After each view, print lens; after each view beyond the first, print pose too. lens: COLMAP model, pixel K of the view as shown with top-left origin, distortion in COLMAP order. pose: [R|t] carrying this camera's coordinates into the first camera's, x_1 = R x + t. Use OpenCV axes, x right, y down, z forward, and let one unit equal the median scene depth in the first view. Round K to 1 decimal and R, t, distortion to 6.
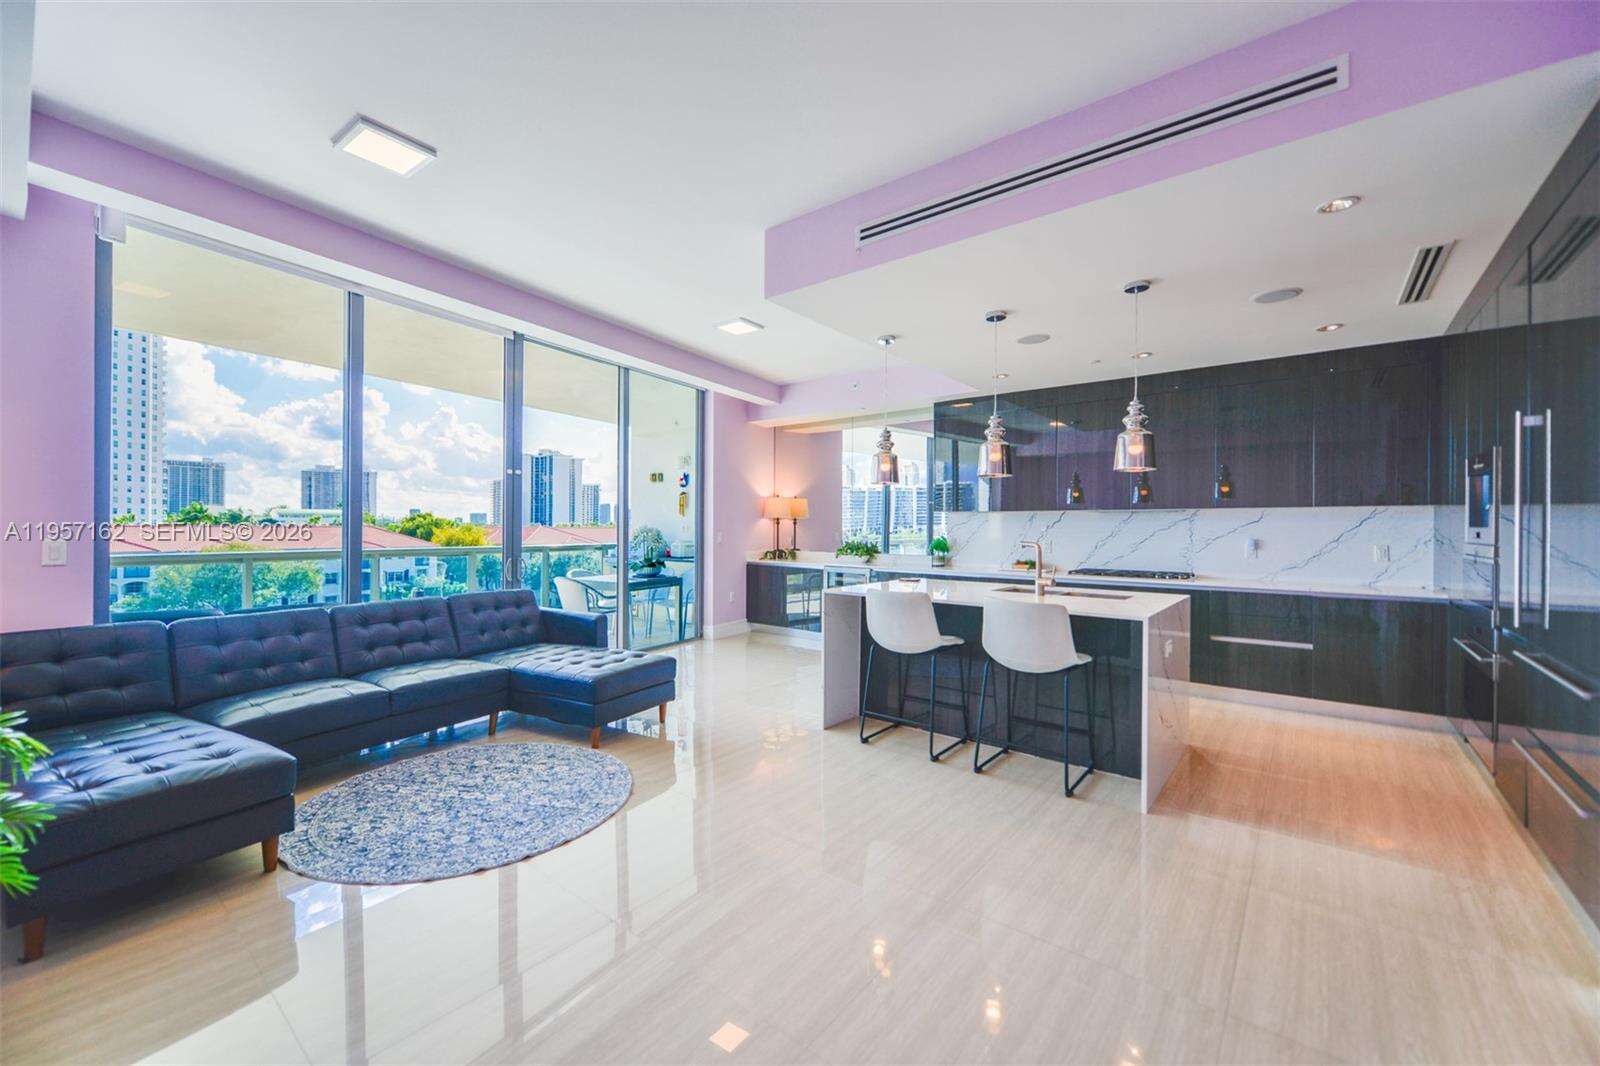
lens RADIAL K [[646.1, 0, 795.4], [0, 646.1, 526.3], [0, 0, 1]] dist [0.000424, -0.000081]
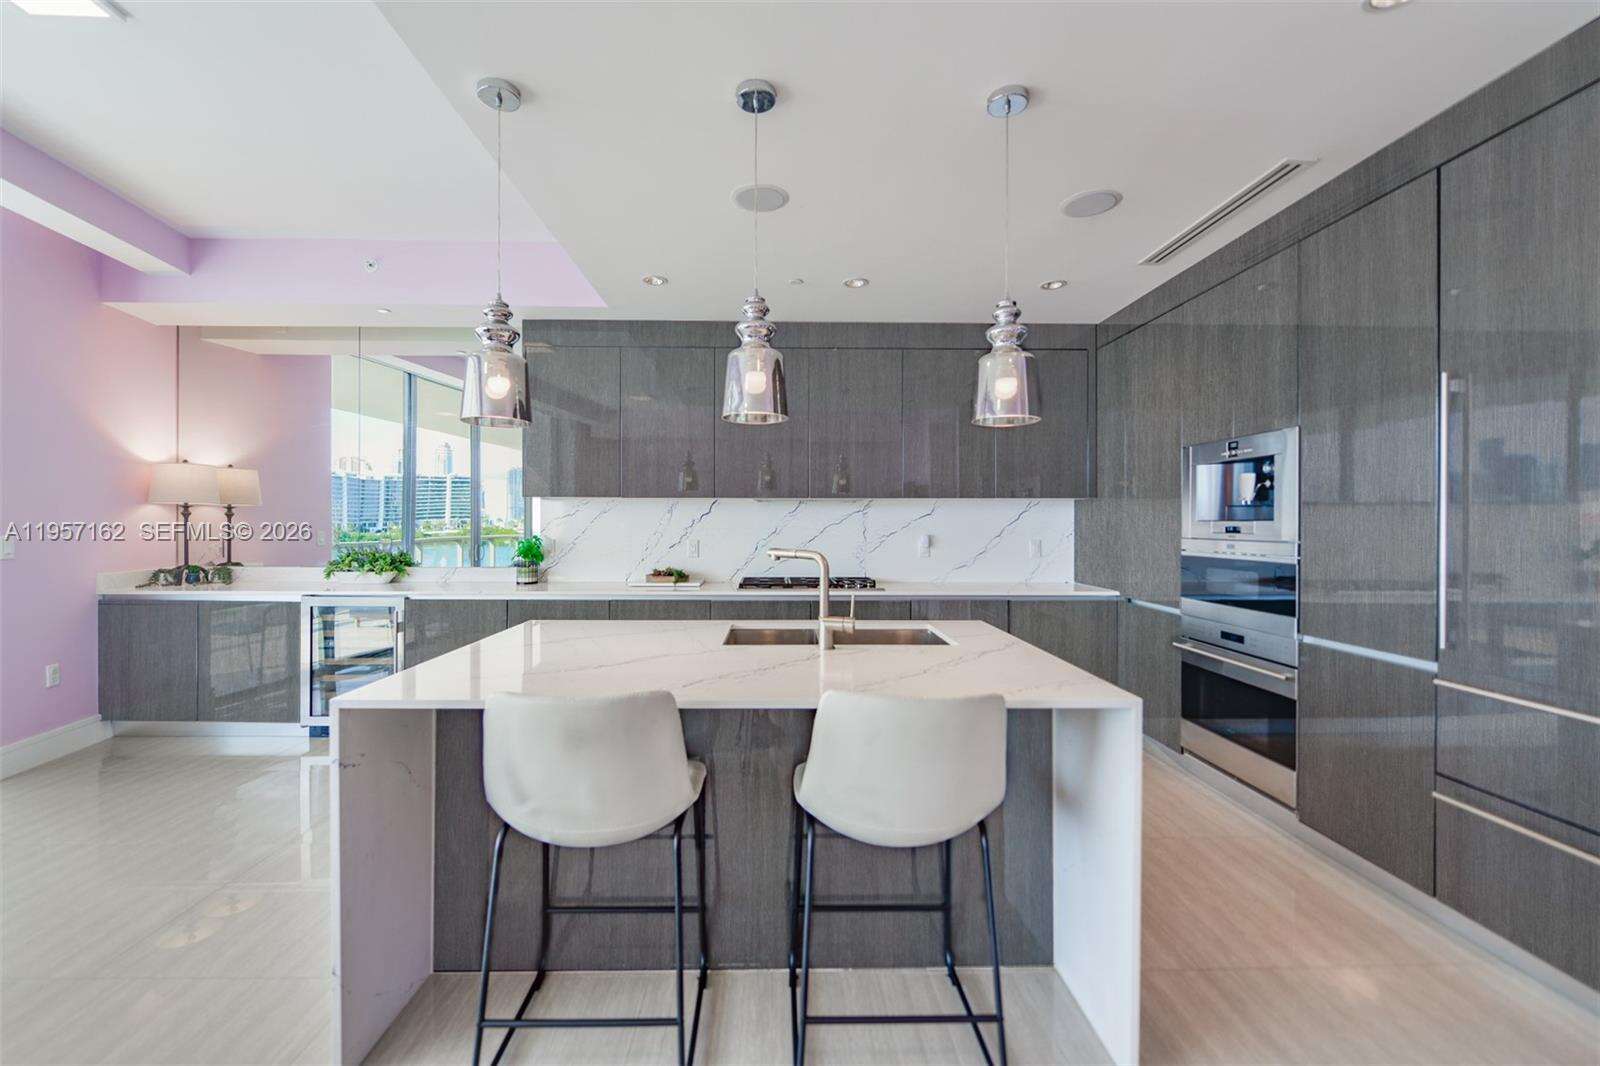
lens RADIAL K [[667.5, 0, 797.4], [0, 667.5, 519.9], [0, 0, 1]] dist [-0.003190, -0.000169]
pose [[0.761830, 0.000307, 0.647777, 0.000370], [0.000655, 0.999999, -0.001245, 0.000210], [-0.647777, 0.001373, 0.761829, 0.354471]]
